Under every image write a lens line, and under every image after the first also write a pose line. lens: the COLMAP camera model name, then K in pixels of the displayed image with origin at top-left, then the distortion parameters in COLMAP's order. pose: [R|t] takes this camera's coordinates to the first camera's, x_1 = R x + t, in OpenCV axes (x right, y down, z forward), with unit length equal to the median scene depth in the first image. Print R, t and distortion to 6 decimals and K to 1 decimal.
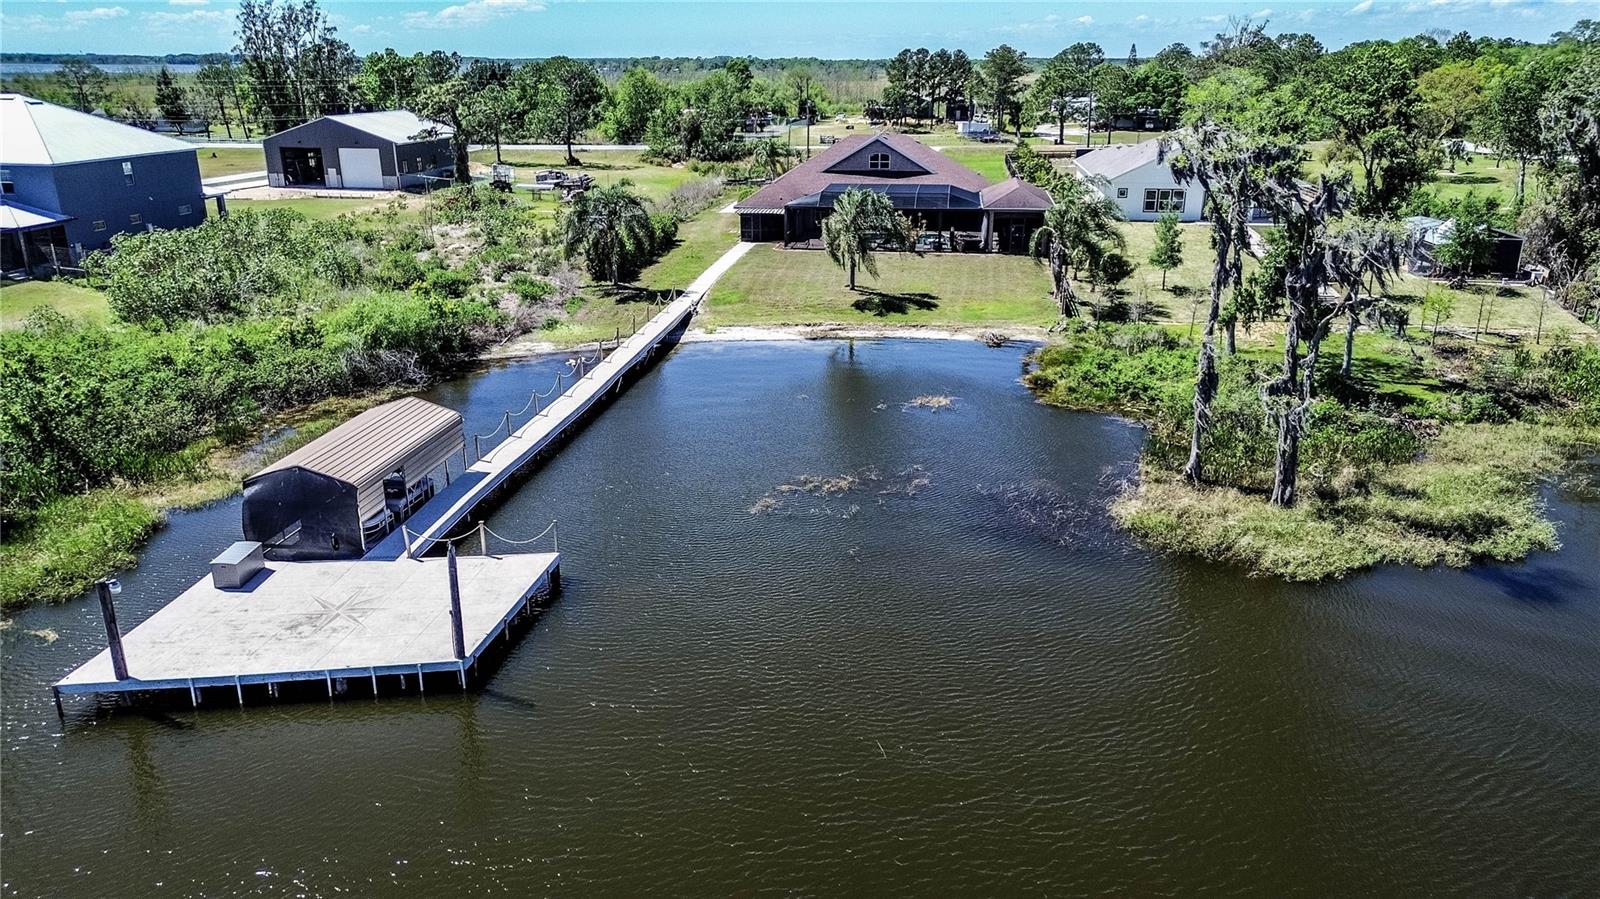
lens RADIAL K [[1128.4, 0, 808.0], [0, 1128.4, 454.1], [0, 0, 1]] dist [0.079818, -0.074818]
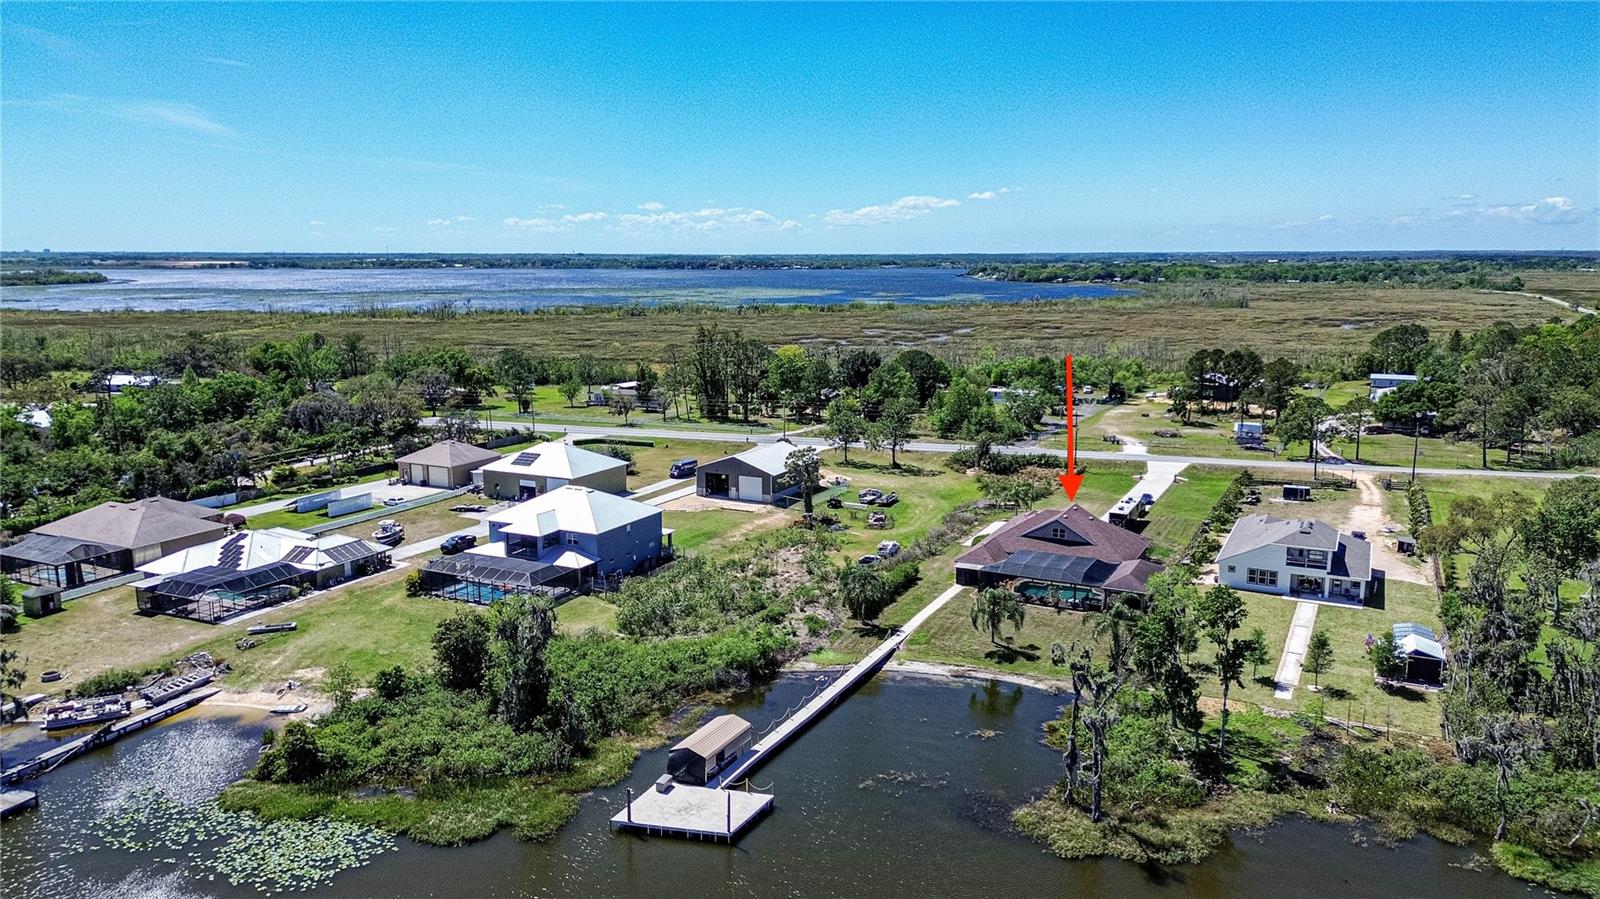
lens RADIAL K [[1128.4, 0, 807.0], [0, 1128.4, 446.0], [0, 0, 1]] dist [0.079818, -0.074818]
pose [[0.943771, 0.055176, -0.325962, 0.284485], [-0.107027, 0.983870, -0.143337, -0.144864], [0.312796, 0.170164, 0.934453, -0.668603]]
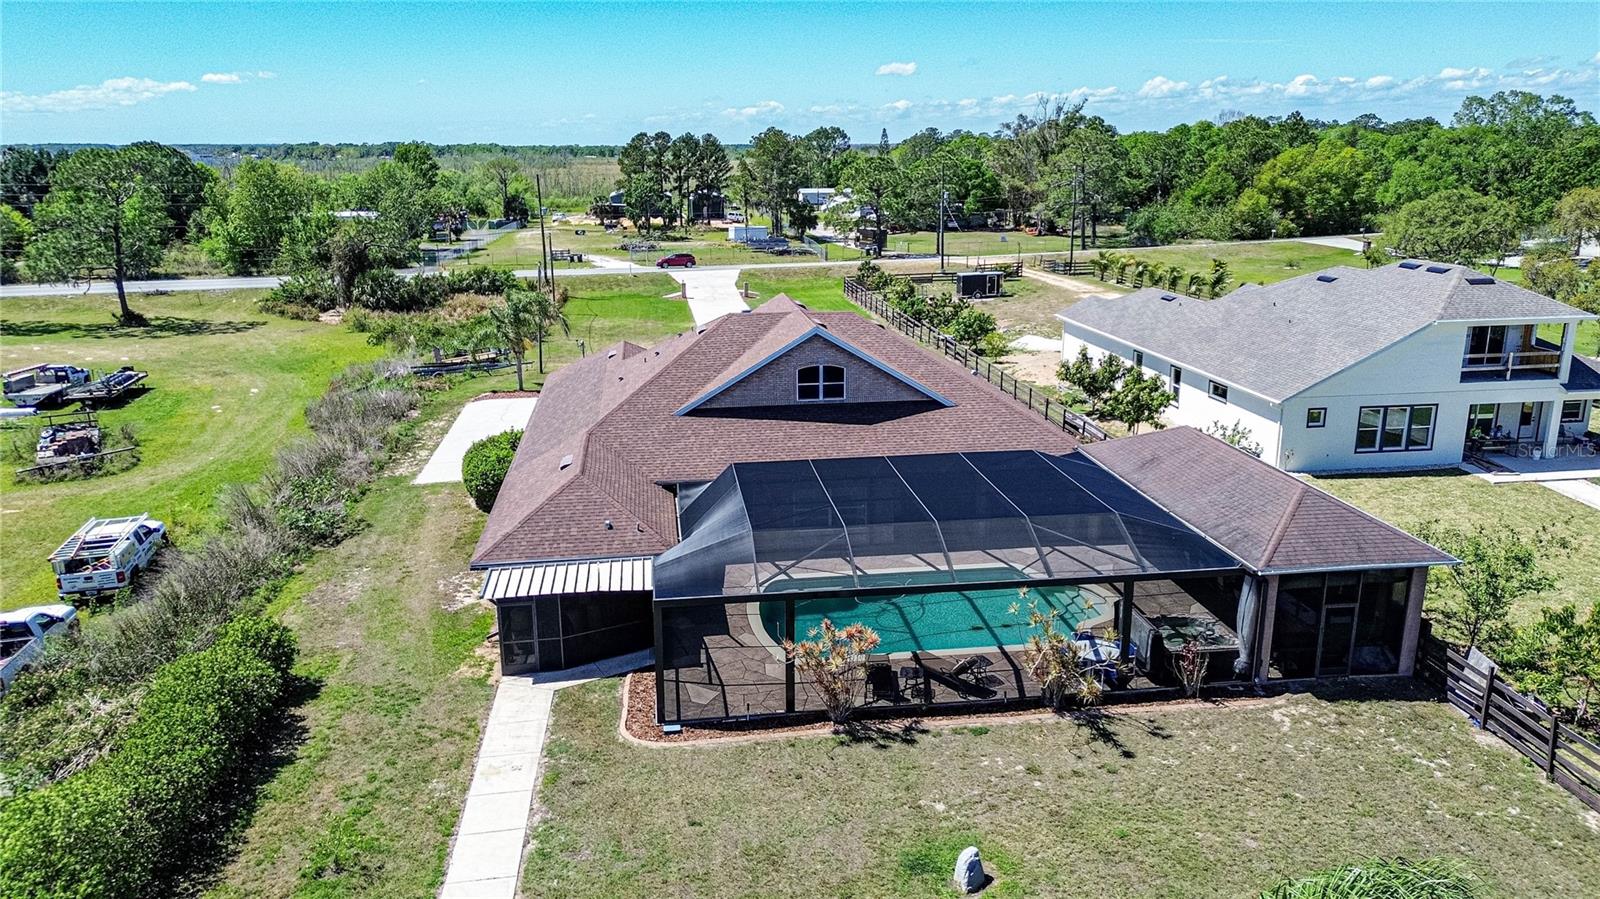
lens RADIAL K [[1128.4, 0, 809.3], [0, 1128.4, 450.1], [0, 0, 1]] dist [0.079818, -0.074818]
pose [[0.964222, -0.074818, 0.254319, -0.059368], [0.092794, 0.993911, -0.059421, -0.255135], [-0.248325, 0.080894, 0.965293, 0.734292]]
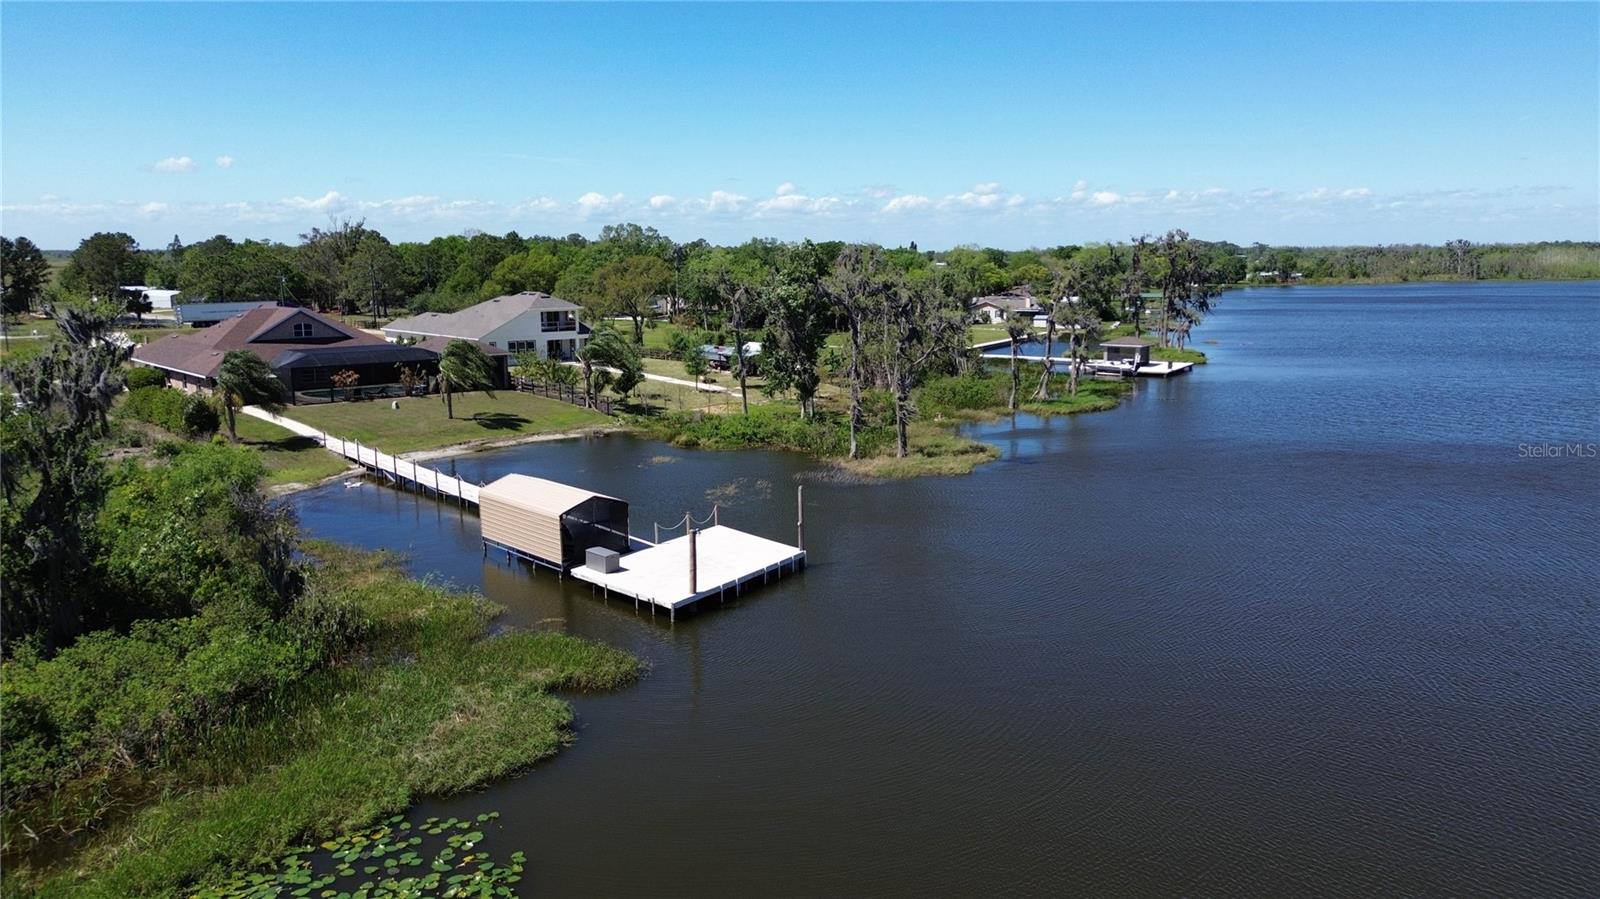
lens RADIAL K [[1128.4, 0, 799.9], [0, 1128.4, 441.5], [0, 0, 1]] dist [0.079818, -0.074818]
pose [[0.645857, -0.127569, 0.752725, -0.584414], [0.252345, 0.966197, -0.052771, 0.035767], [-0.720549, 0.224029, 0.656217, -0.074761]]
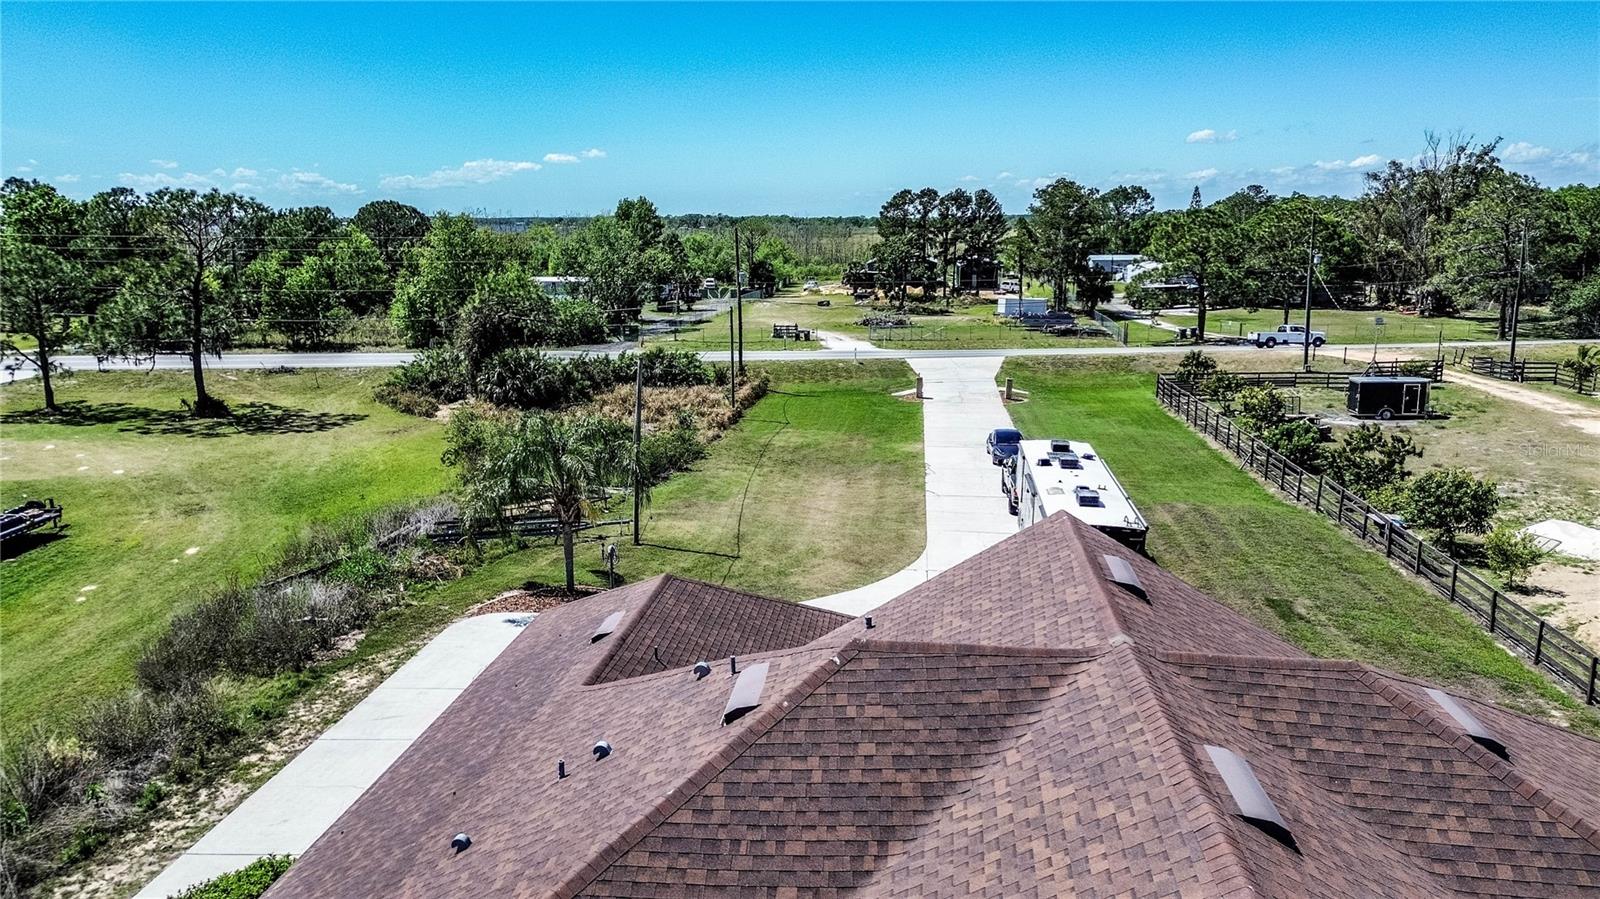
lens RADIAL K [[1128.4, 0, 802.7], [0, 1128.4, 456.9], [0, 0, 1]] dist [0.079818, -0.074818]
pose [[0.999801, -0.009776, 0.017404, 0.038449], [0.011886, 0.992007, -0.125623, -0.362914], [-0.016037, 0.125805, 0.991925, 1.123988]]
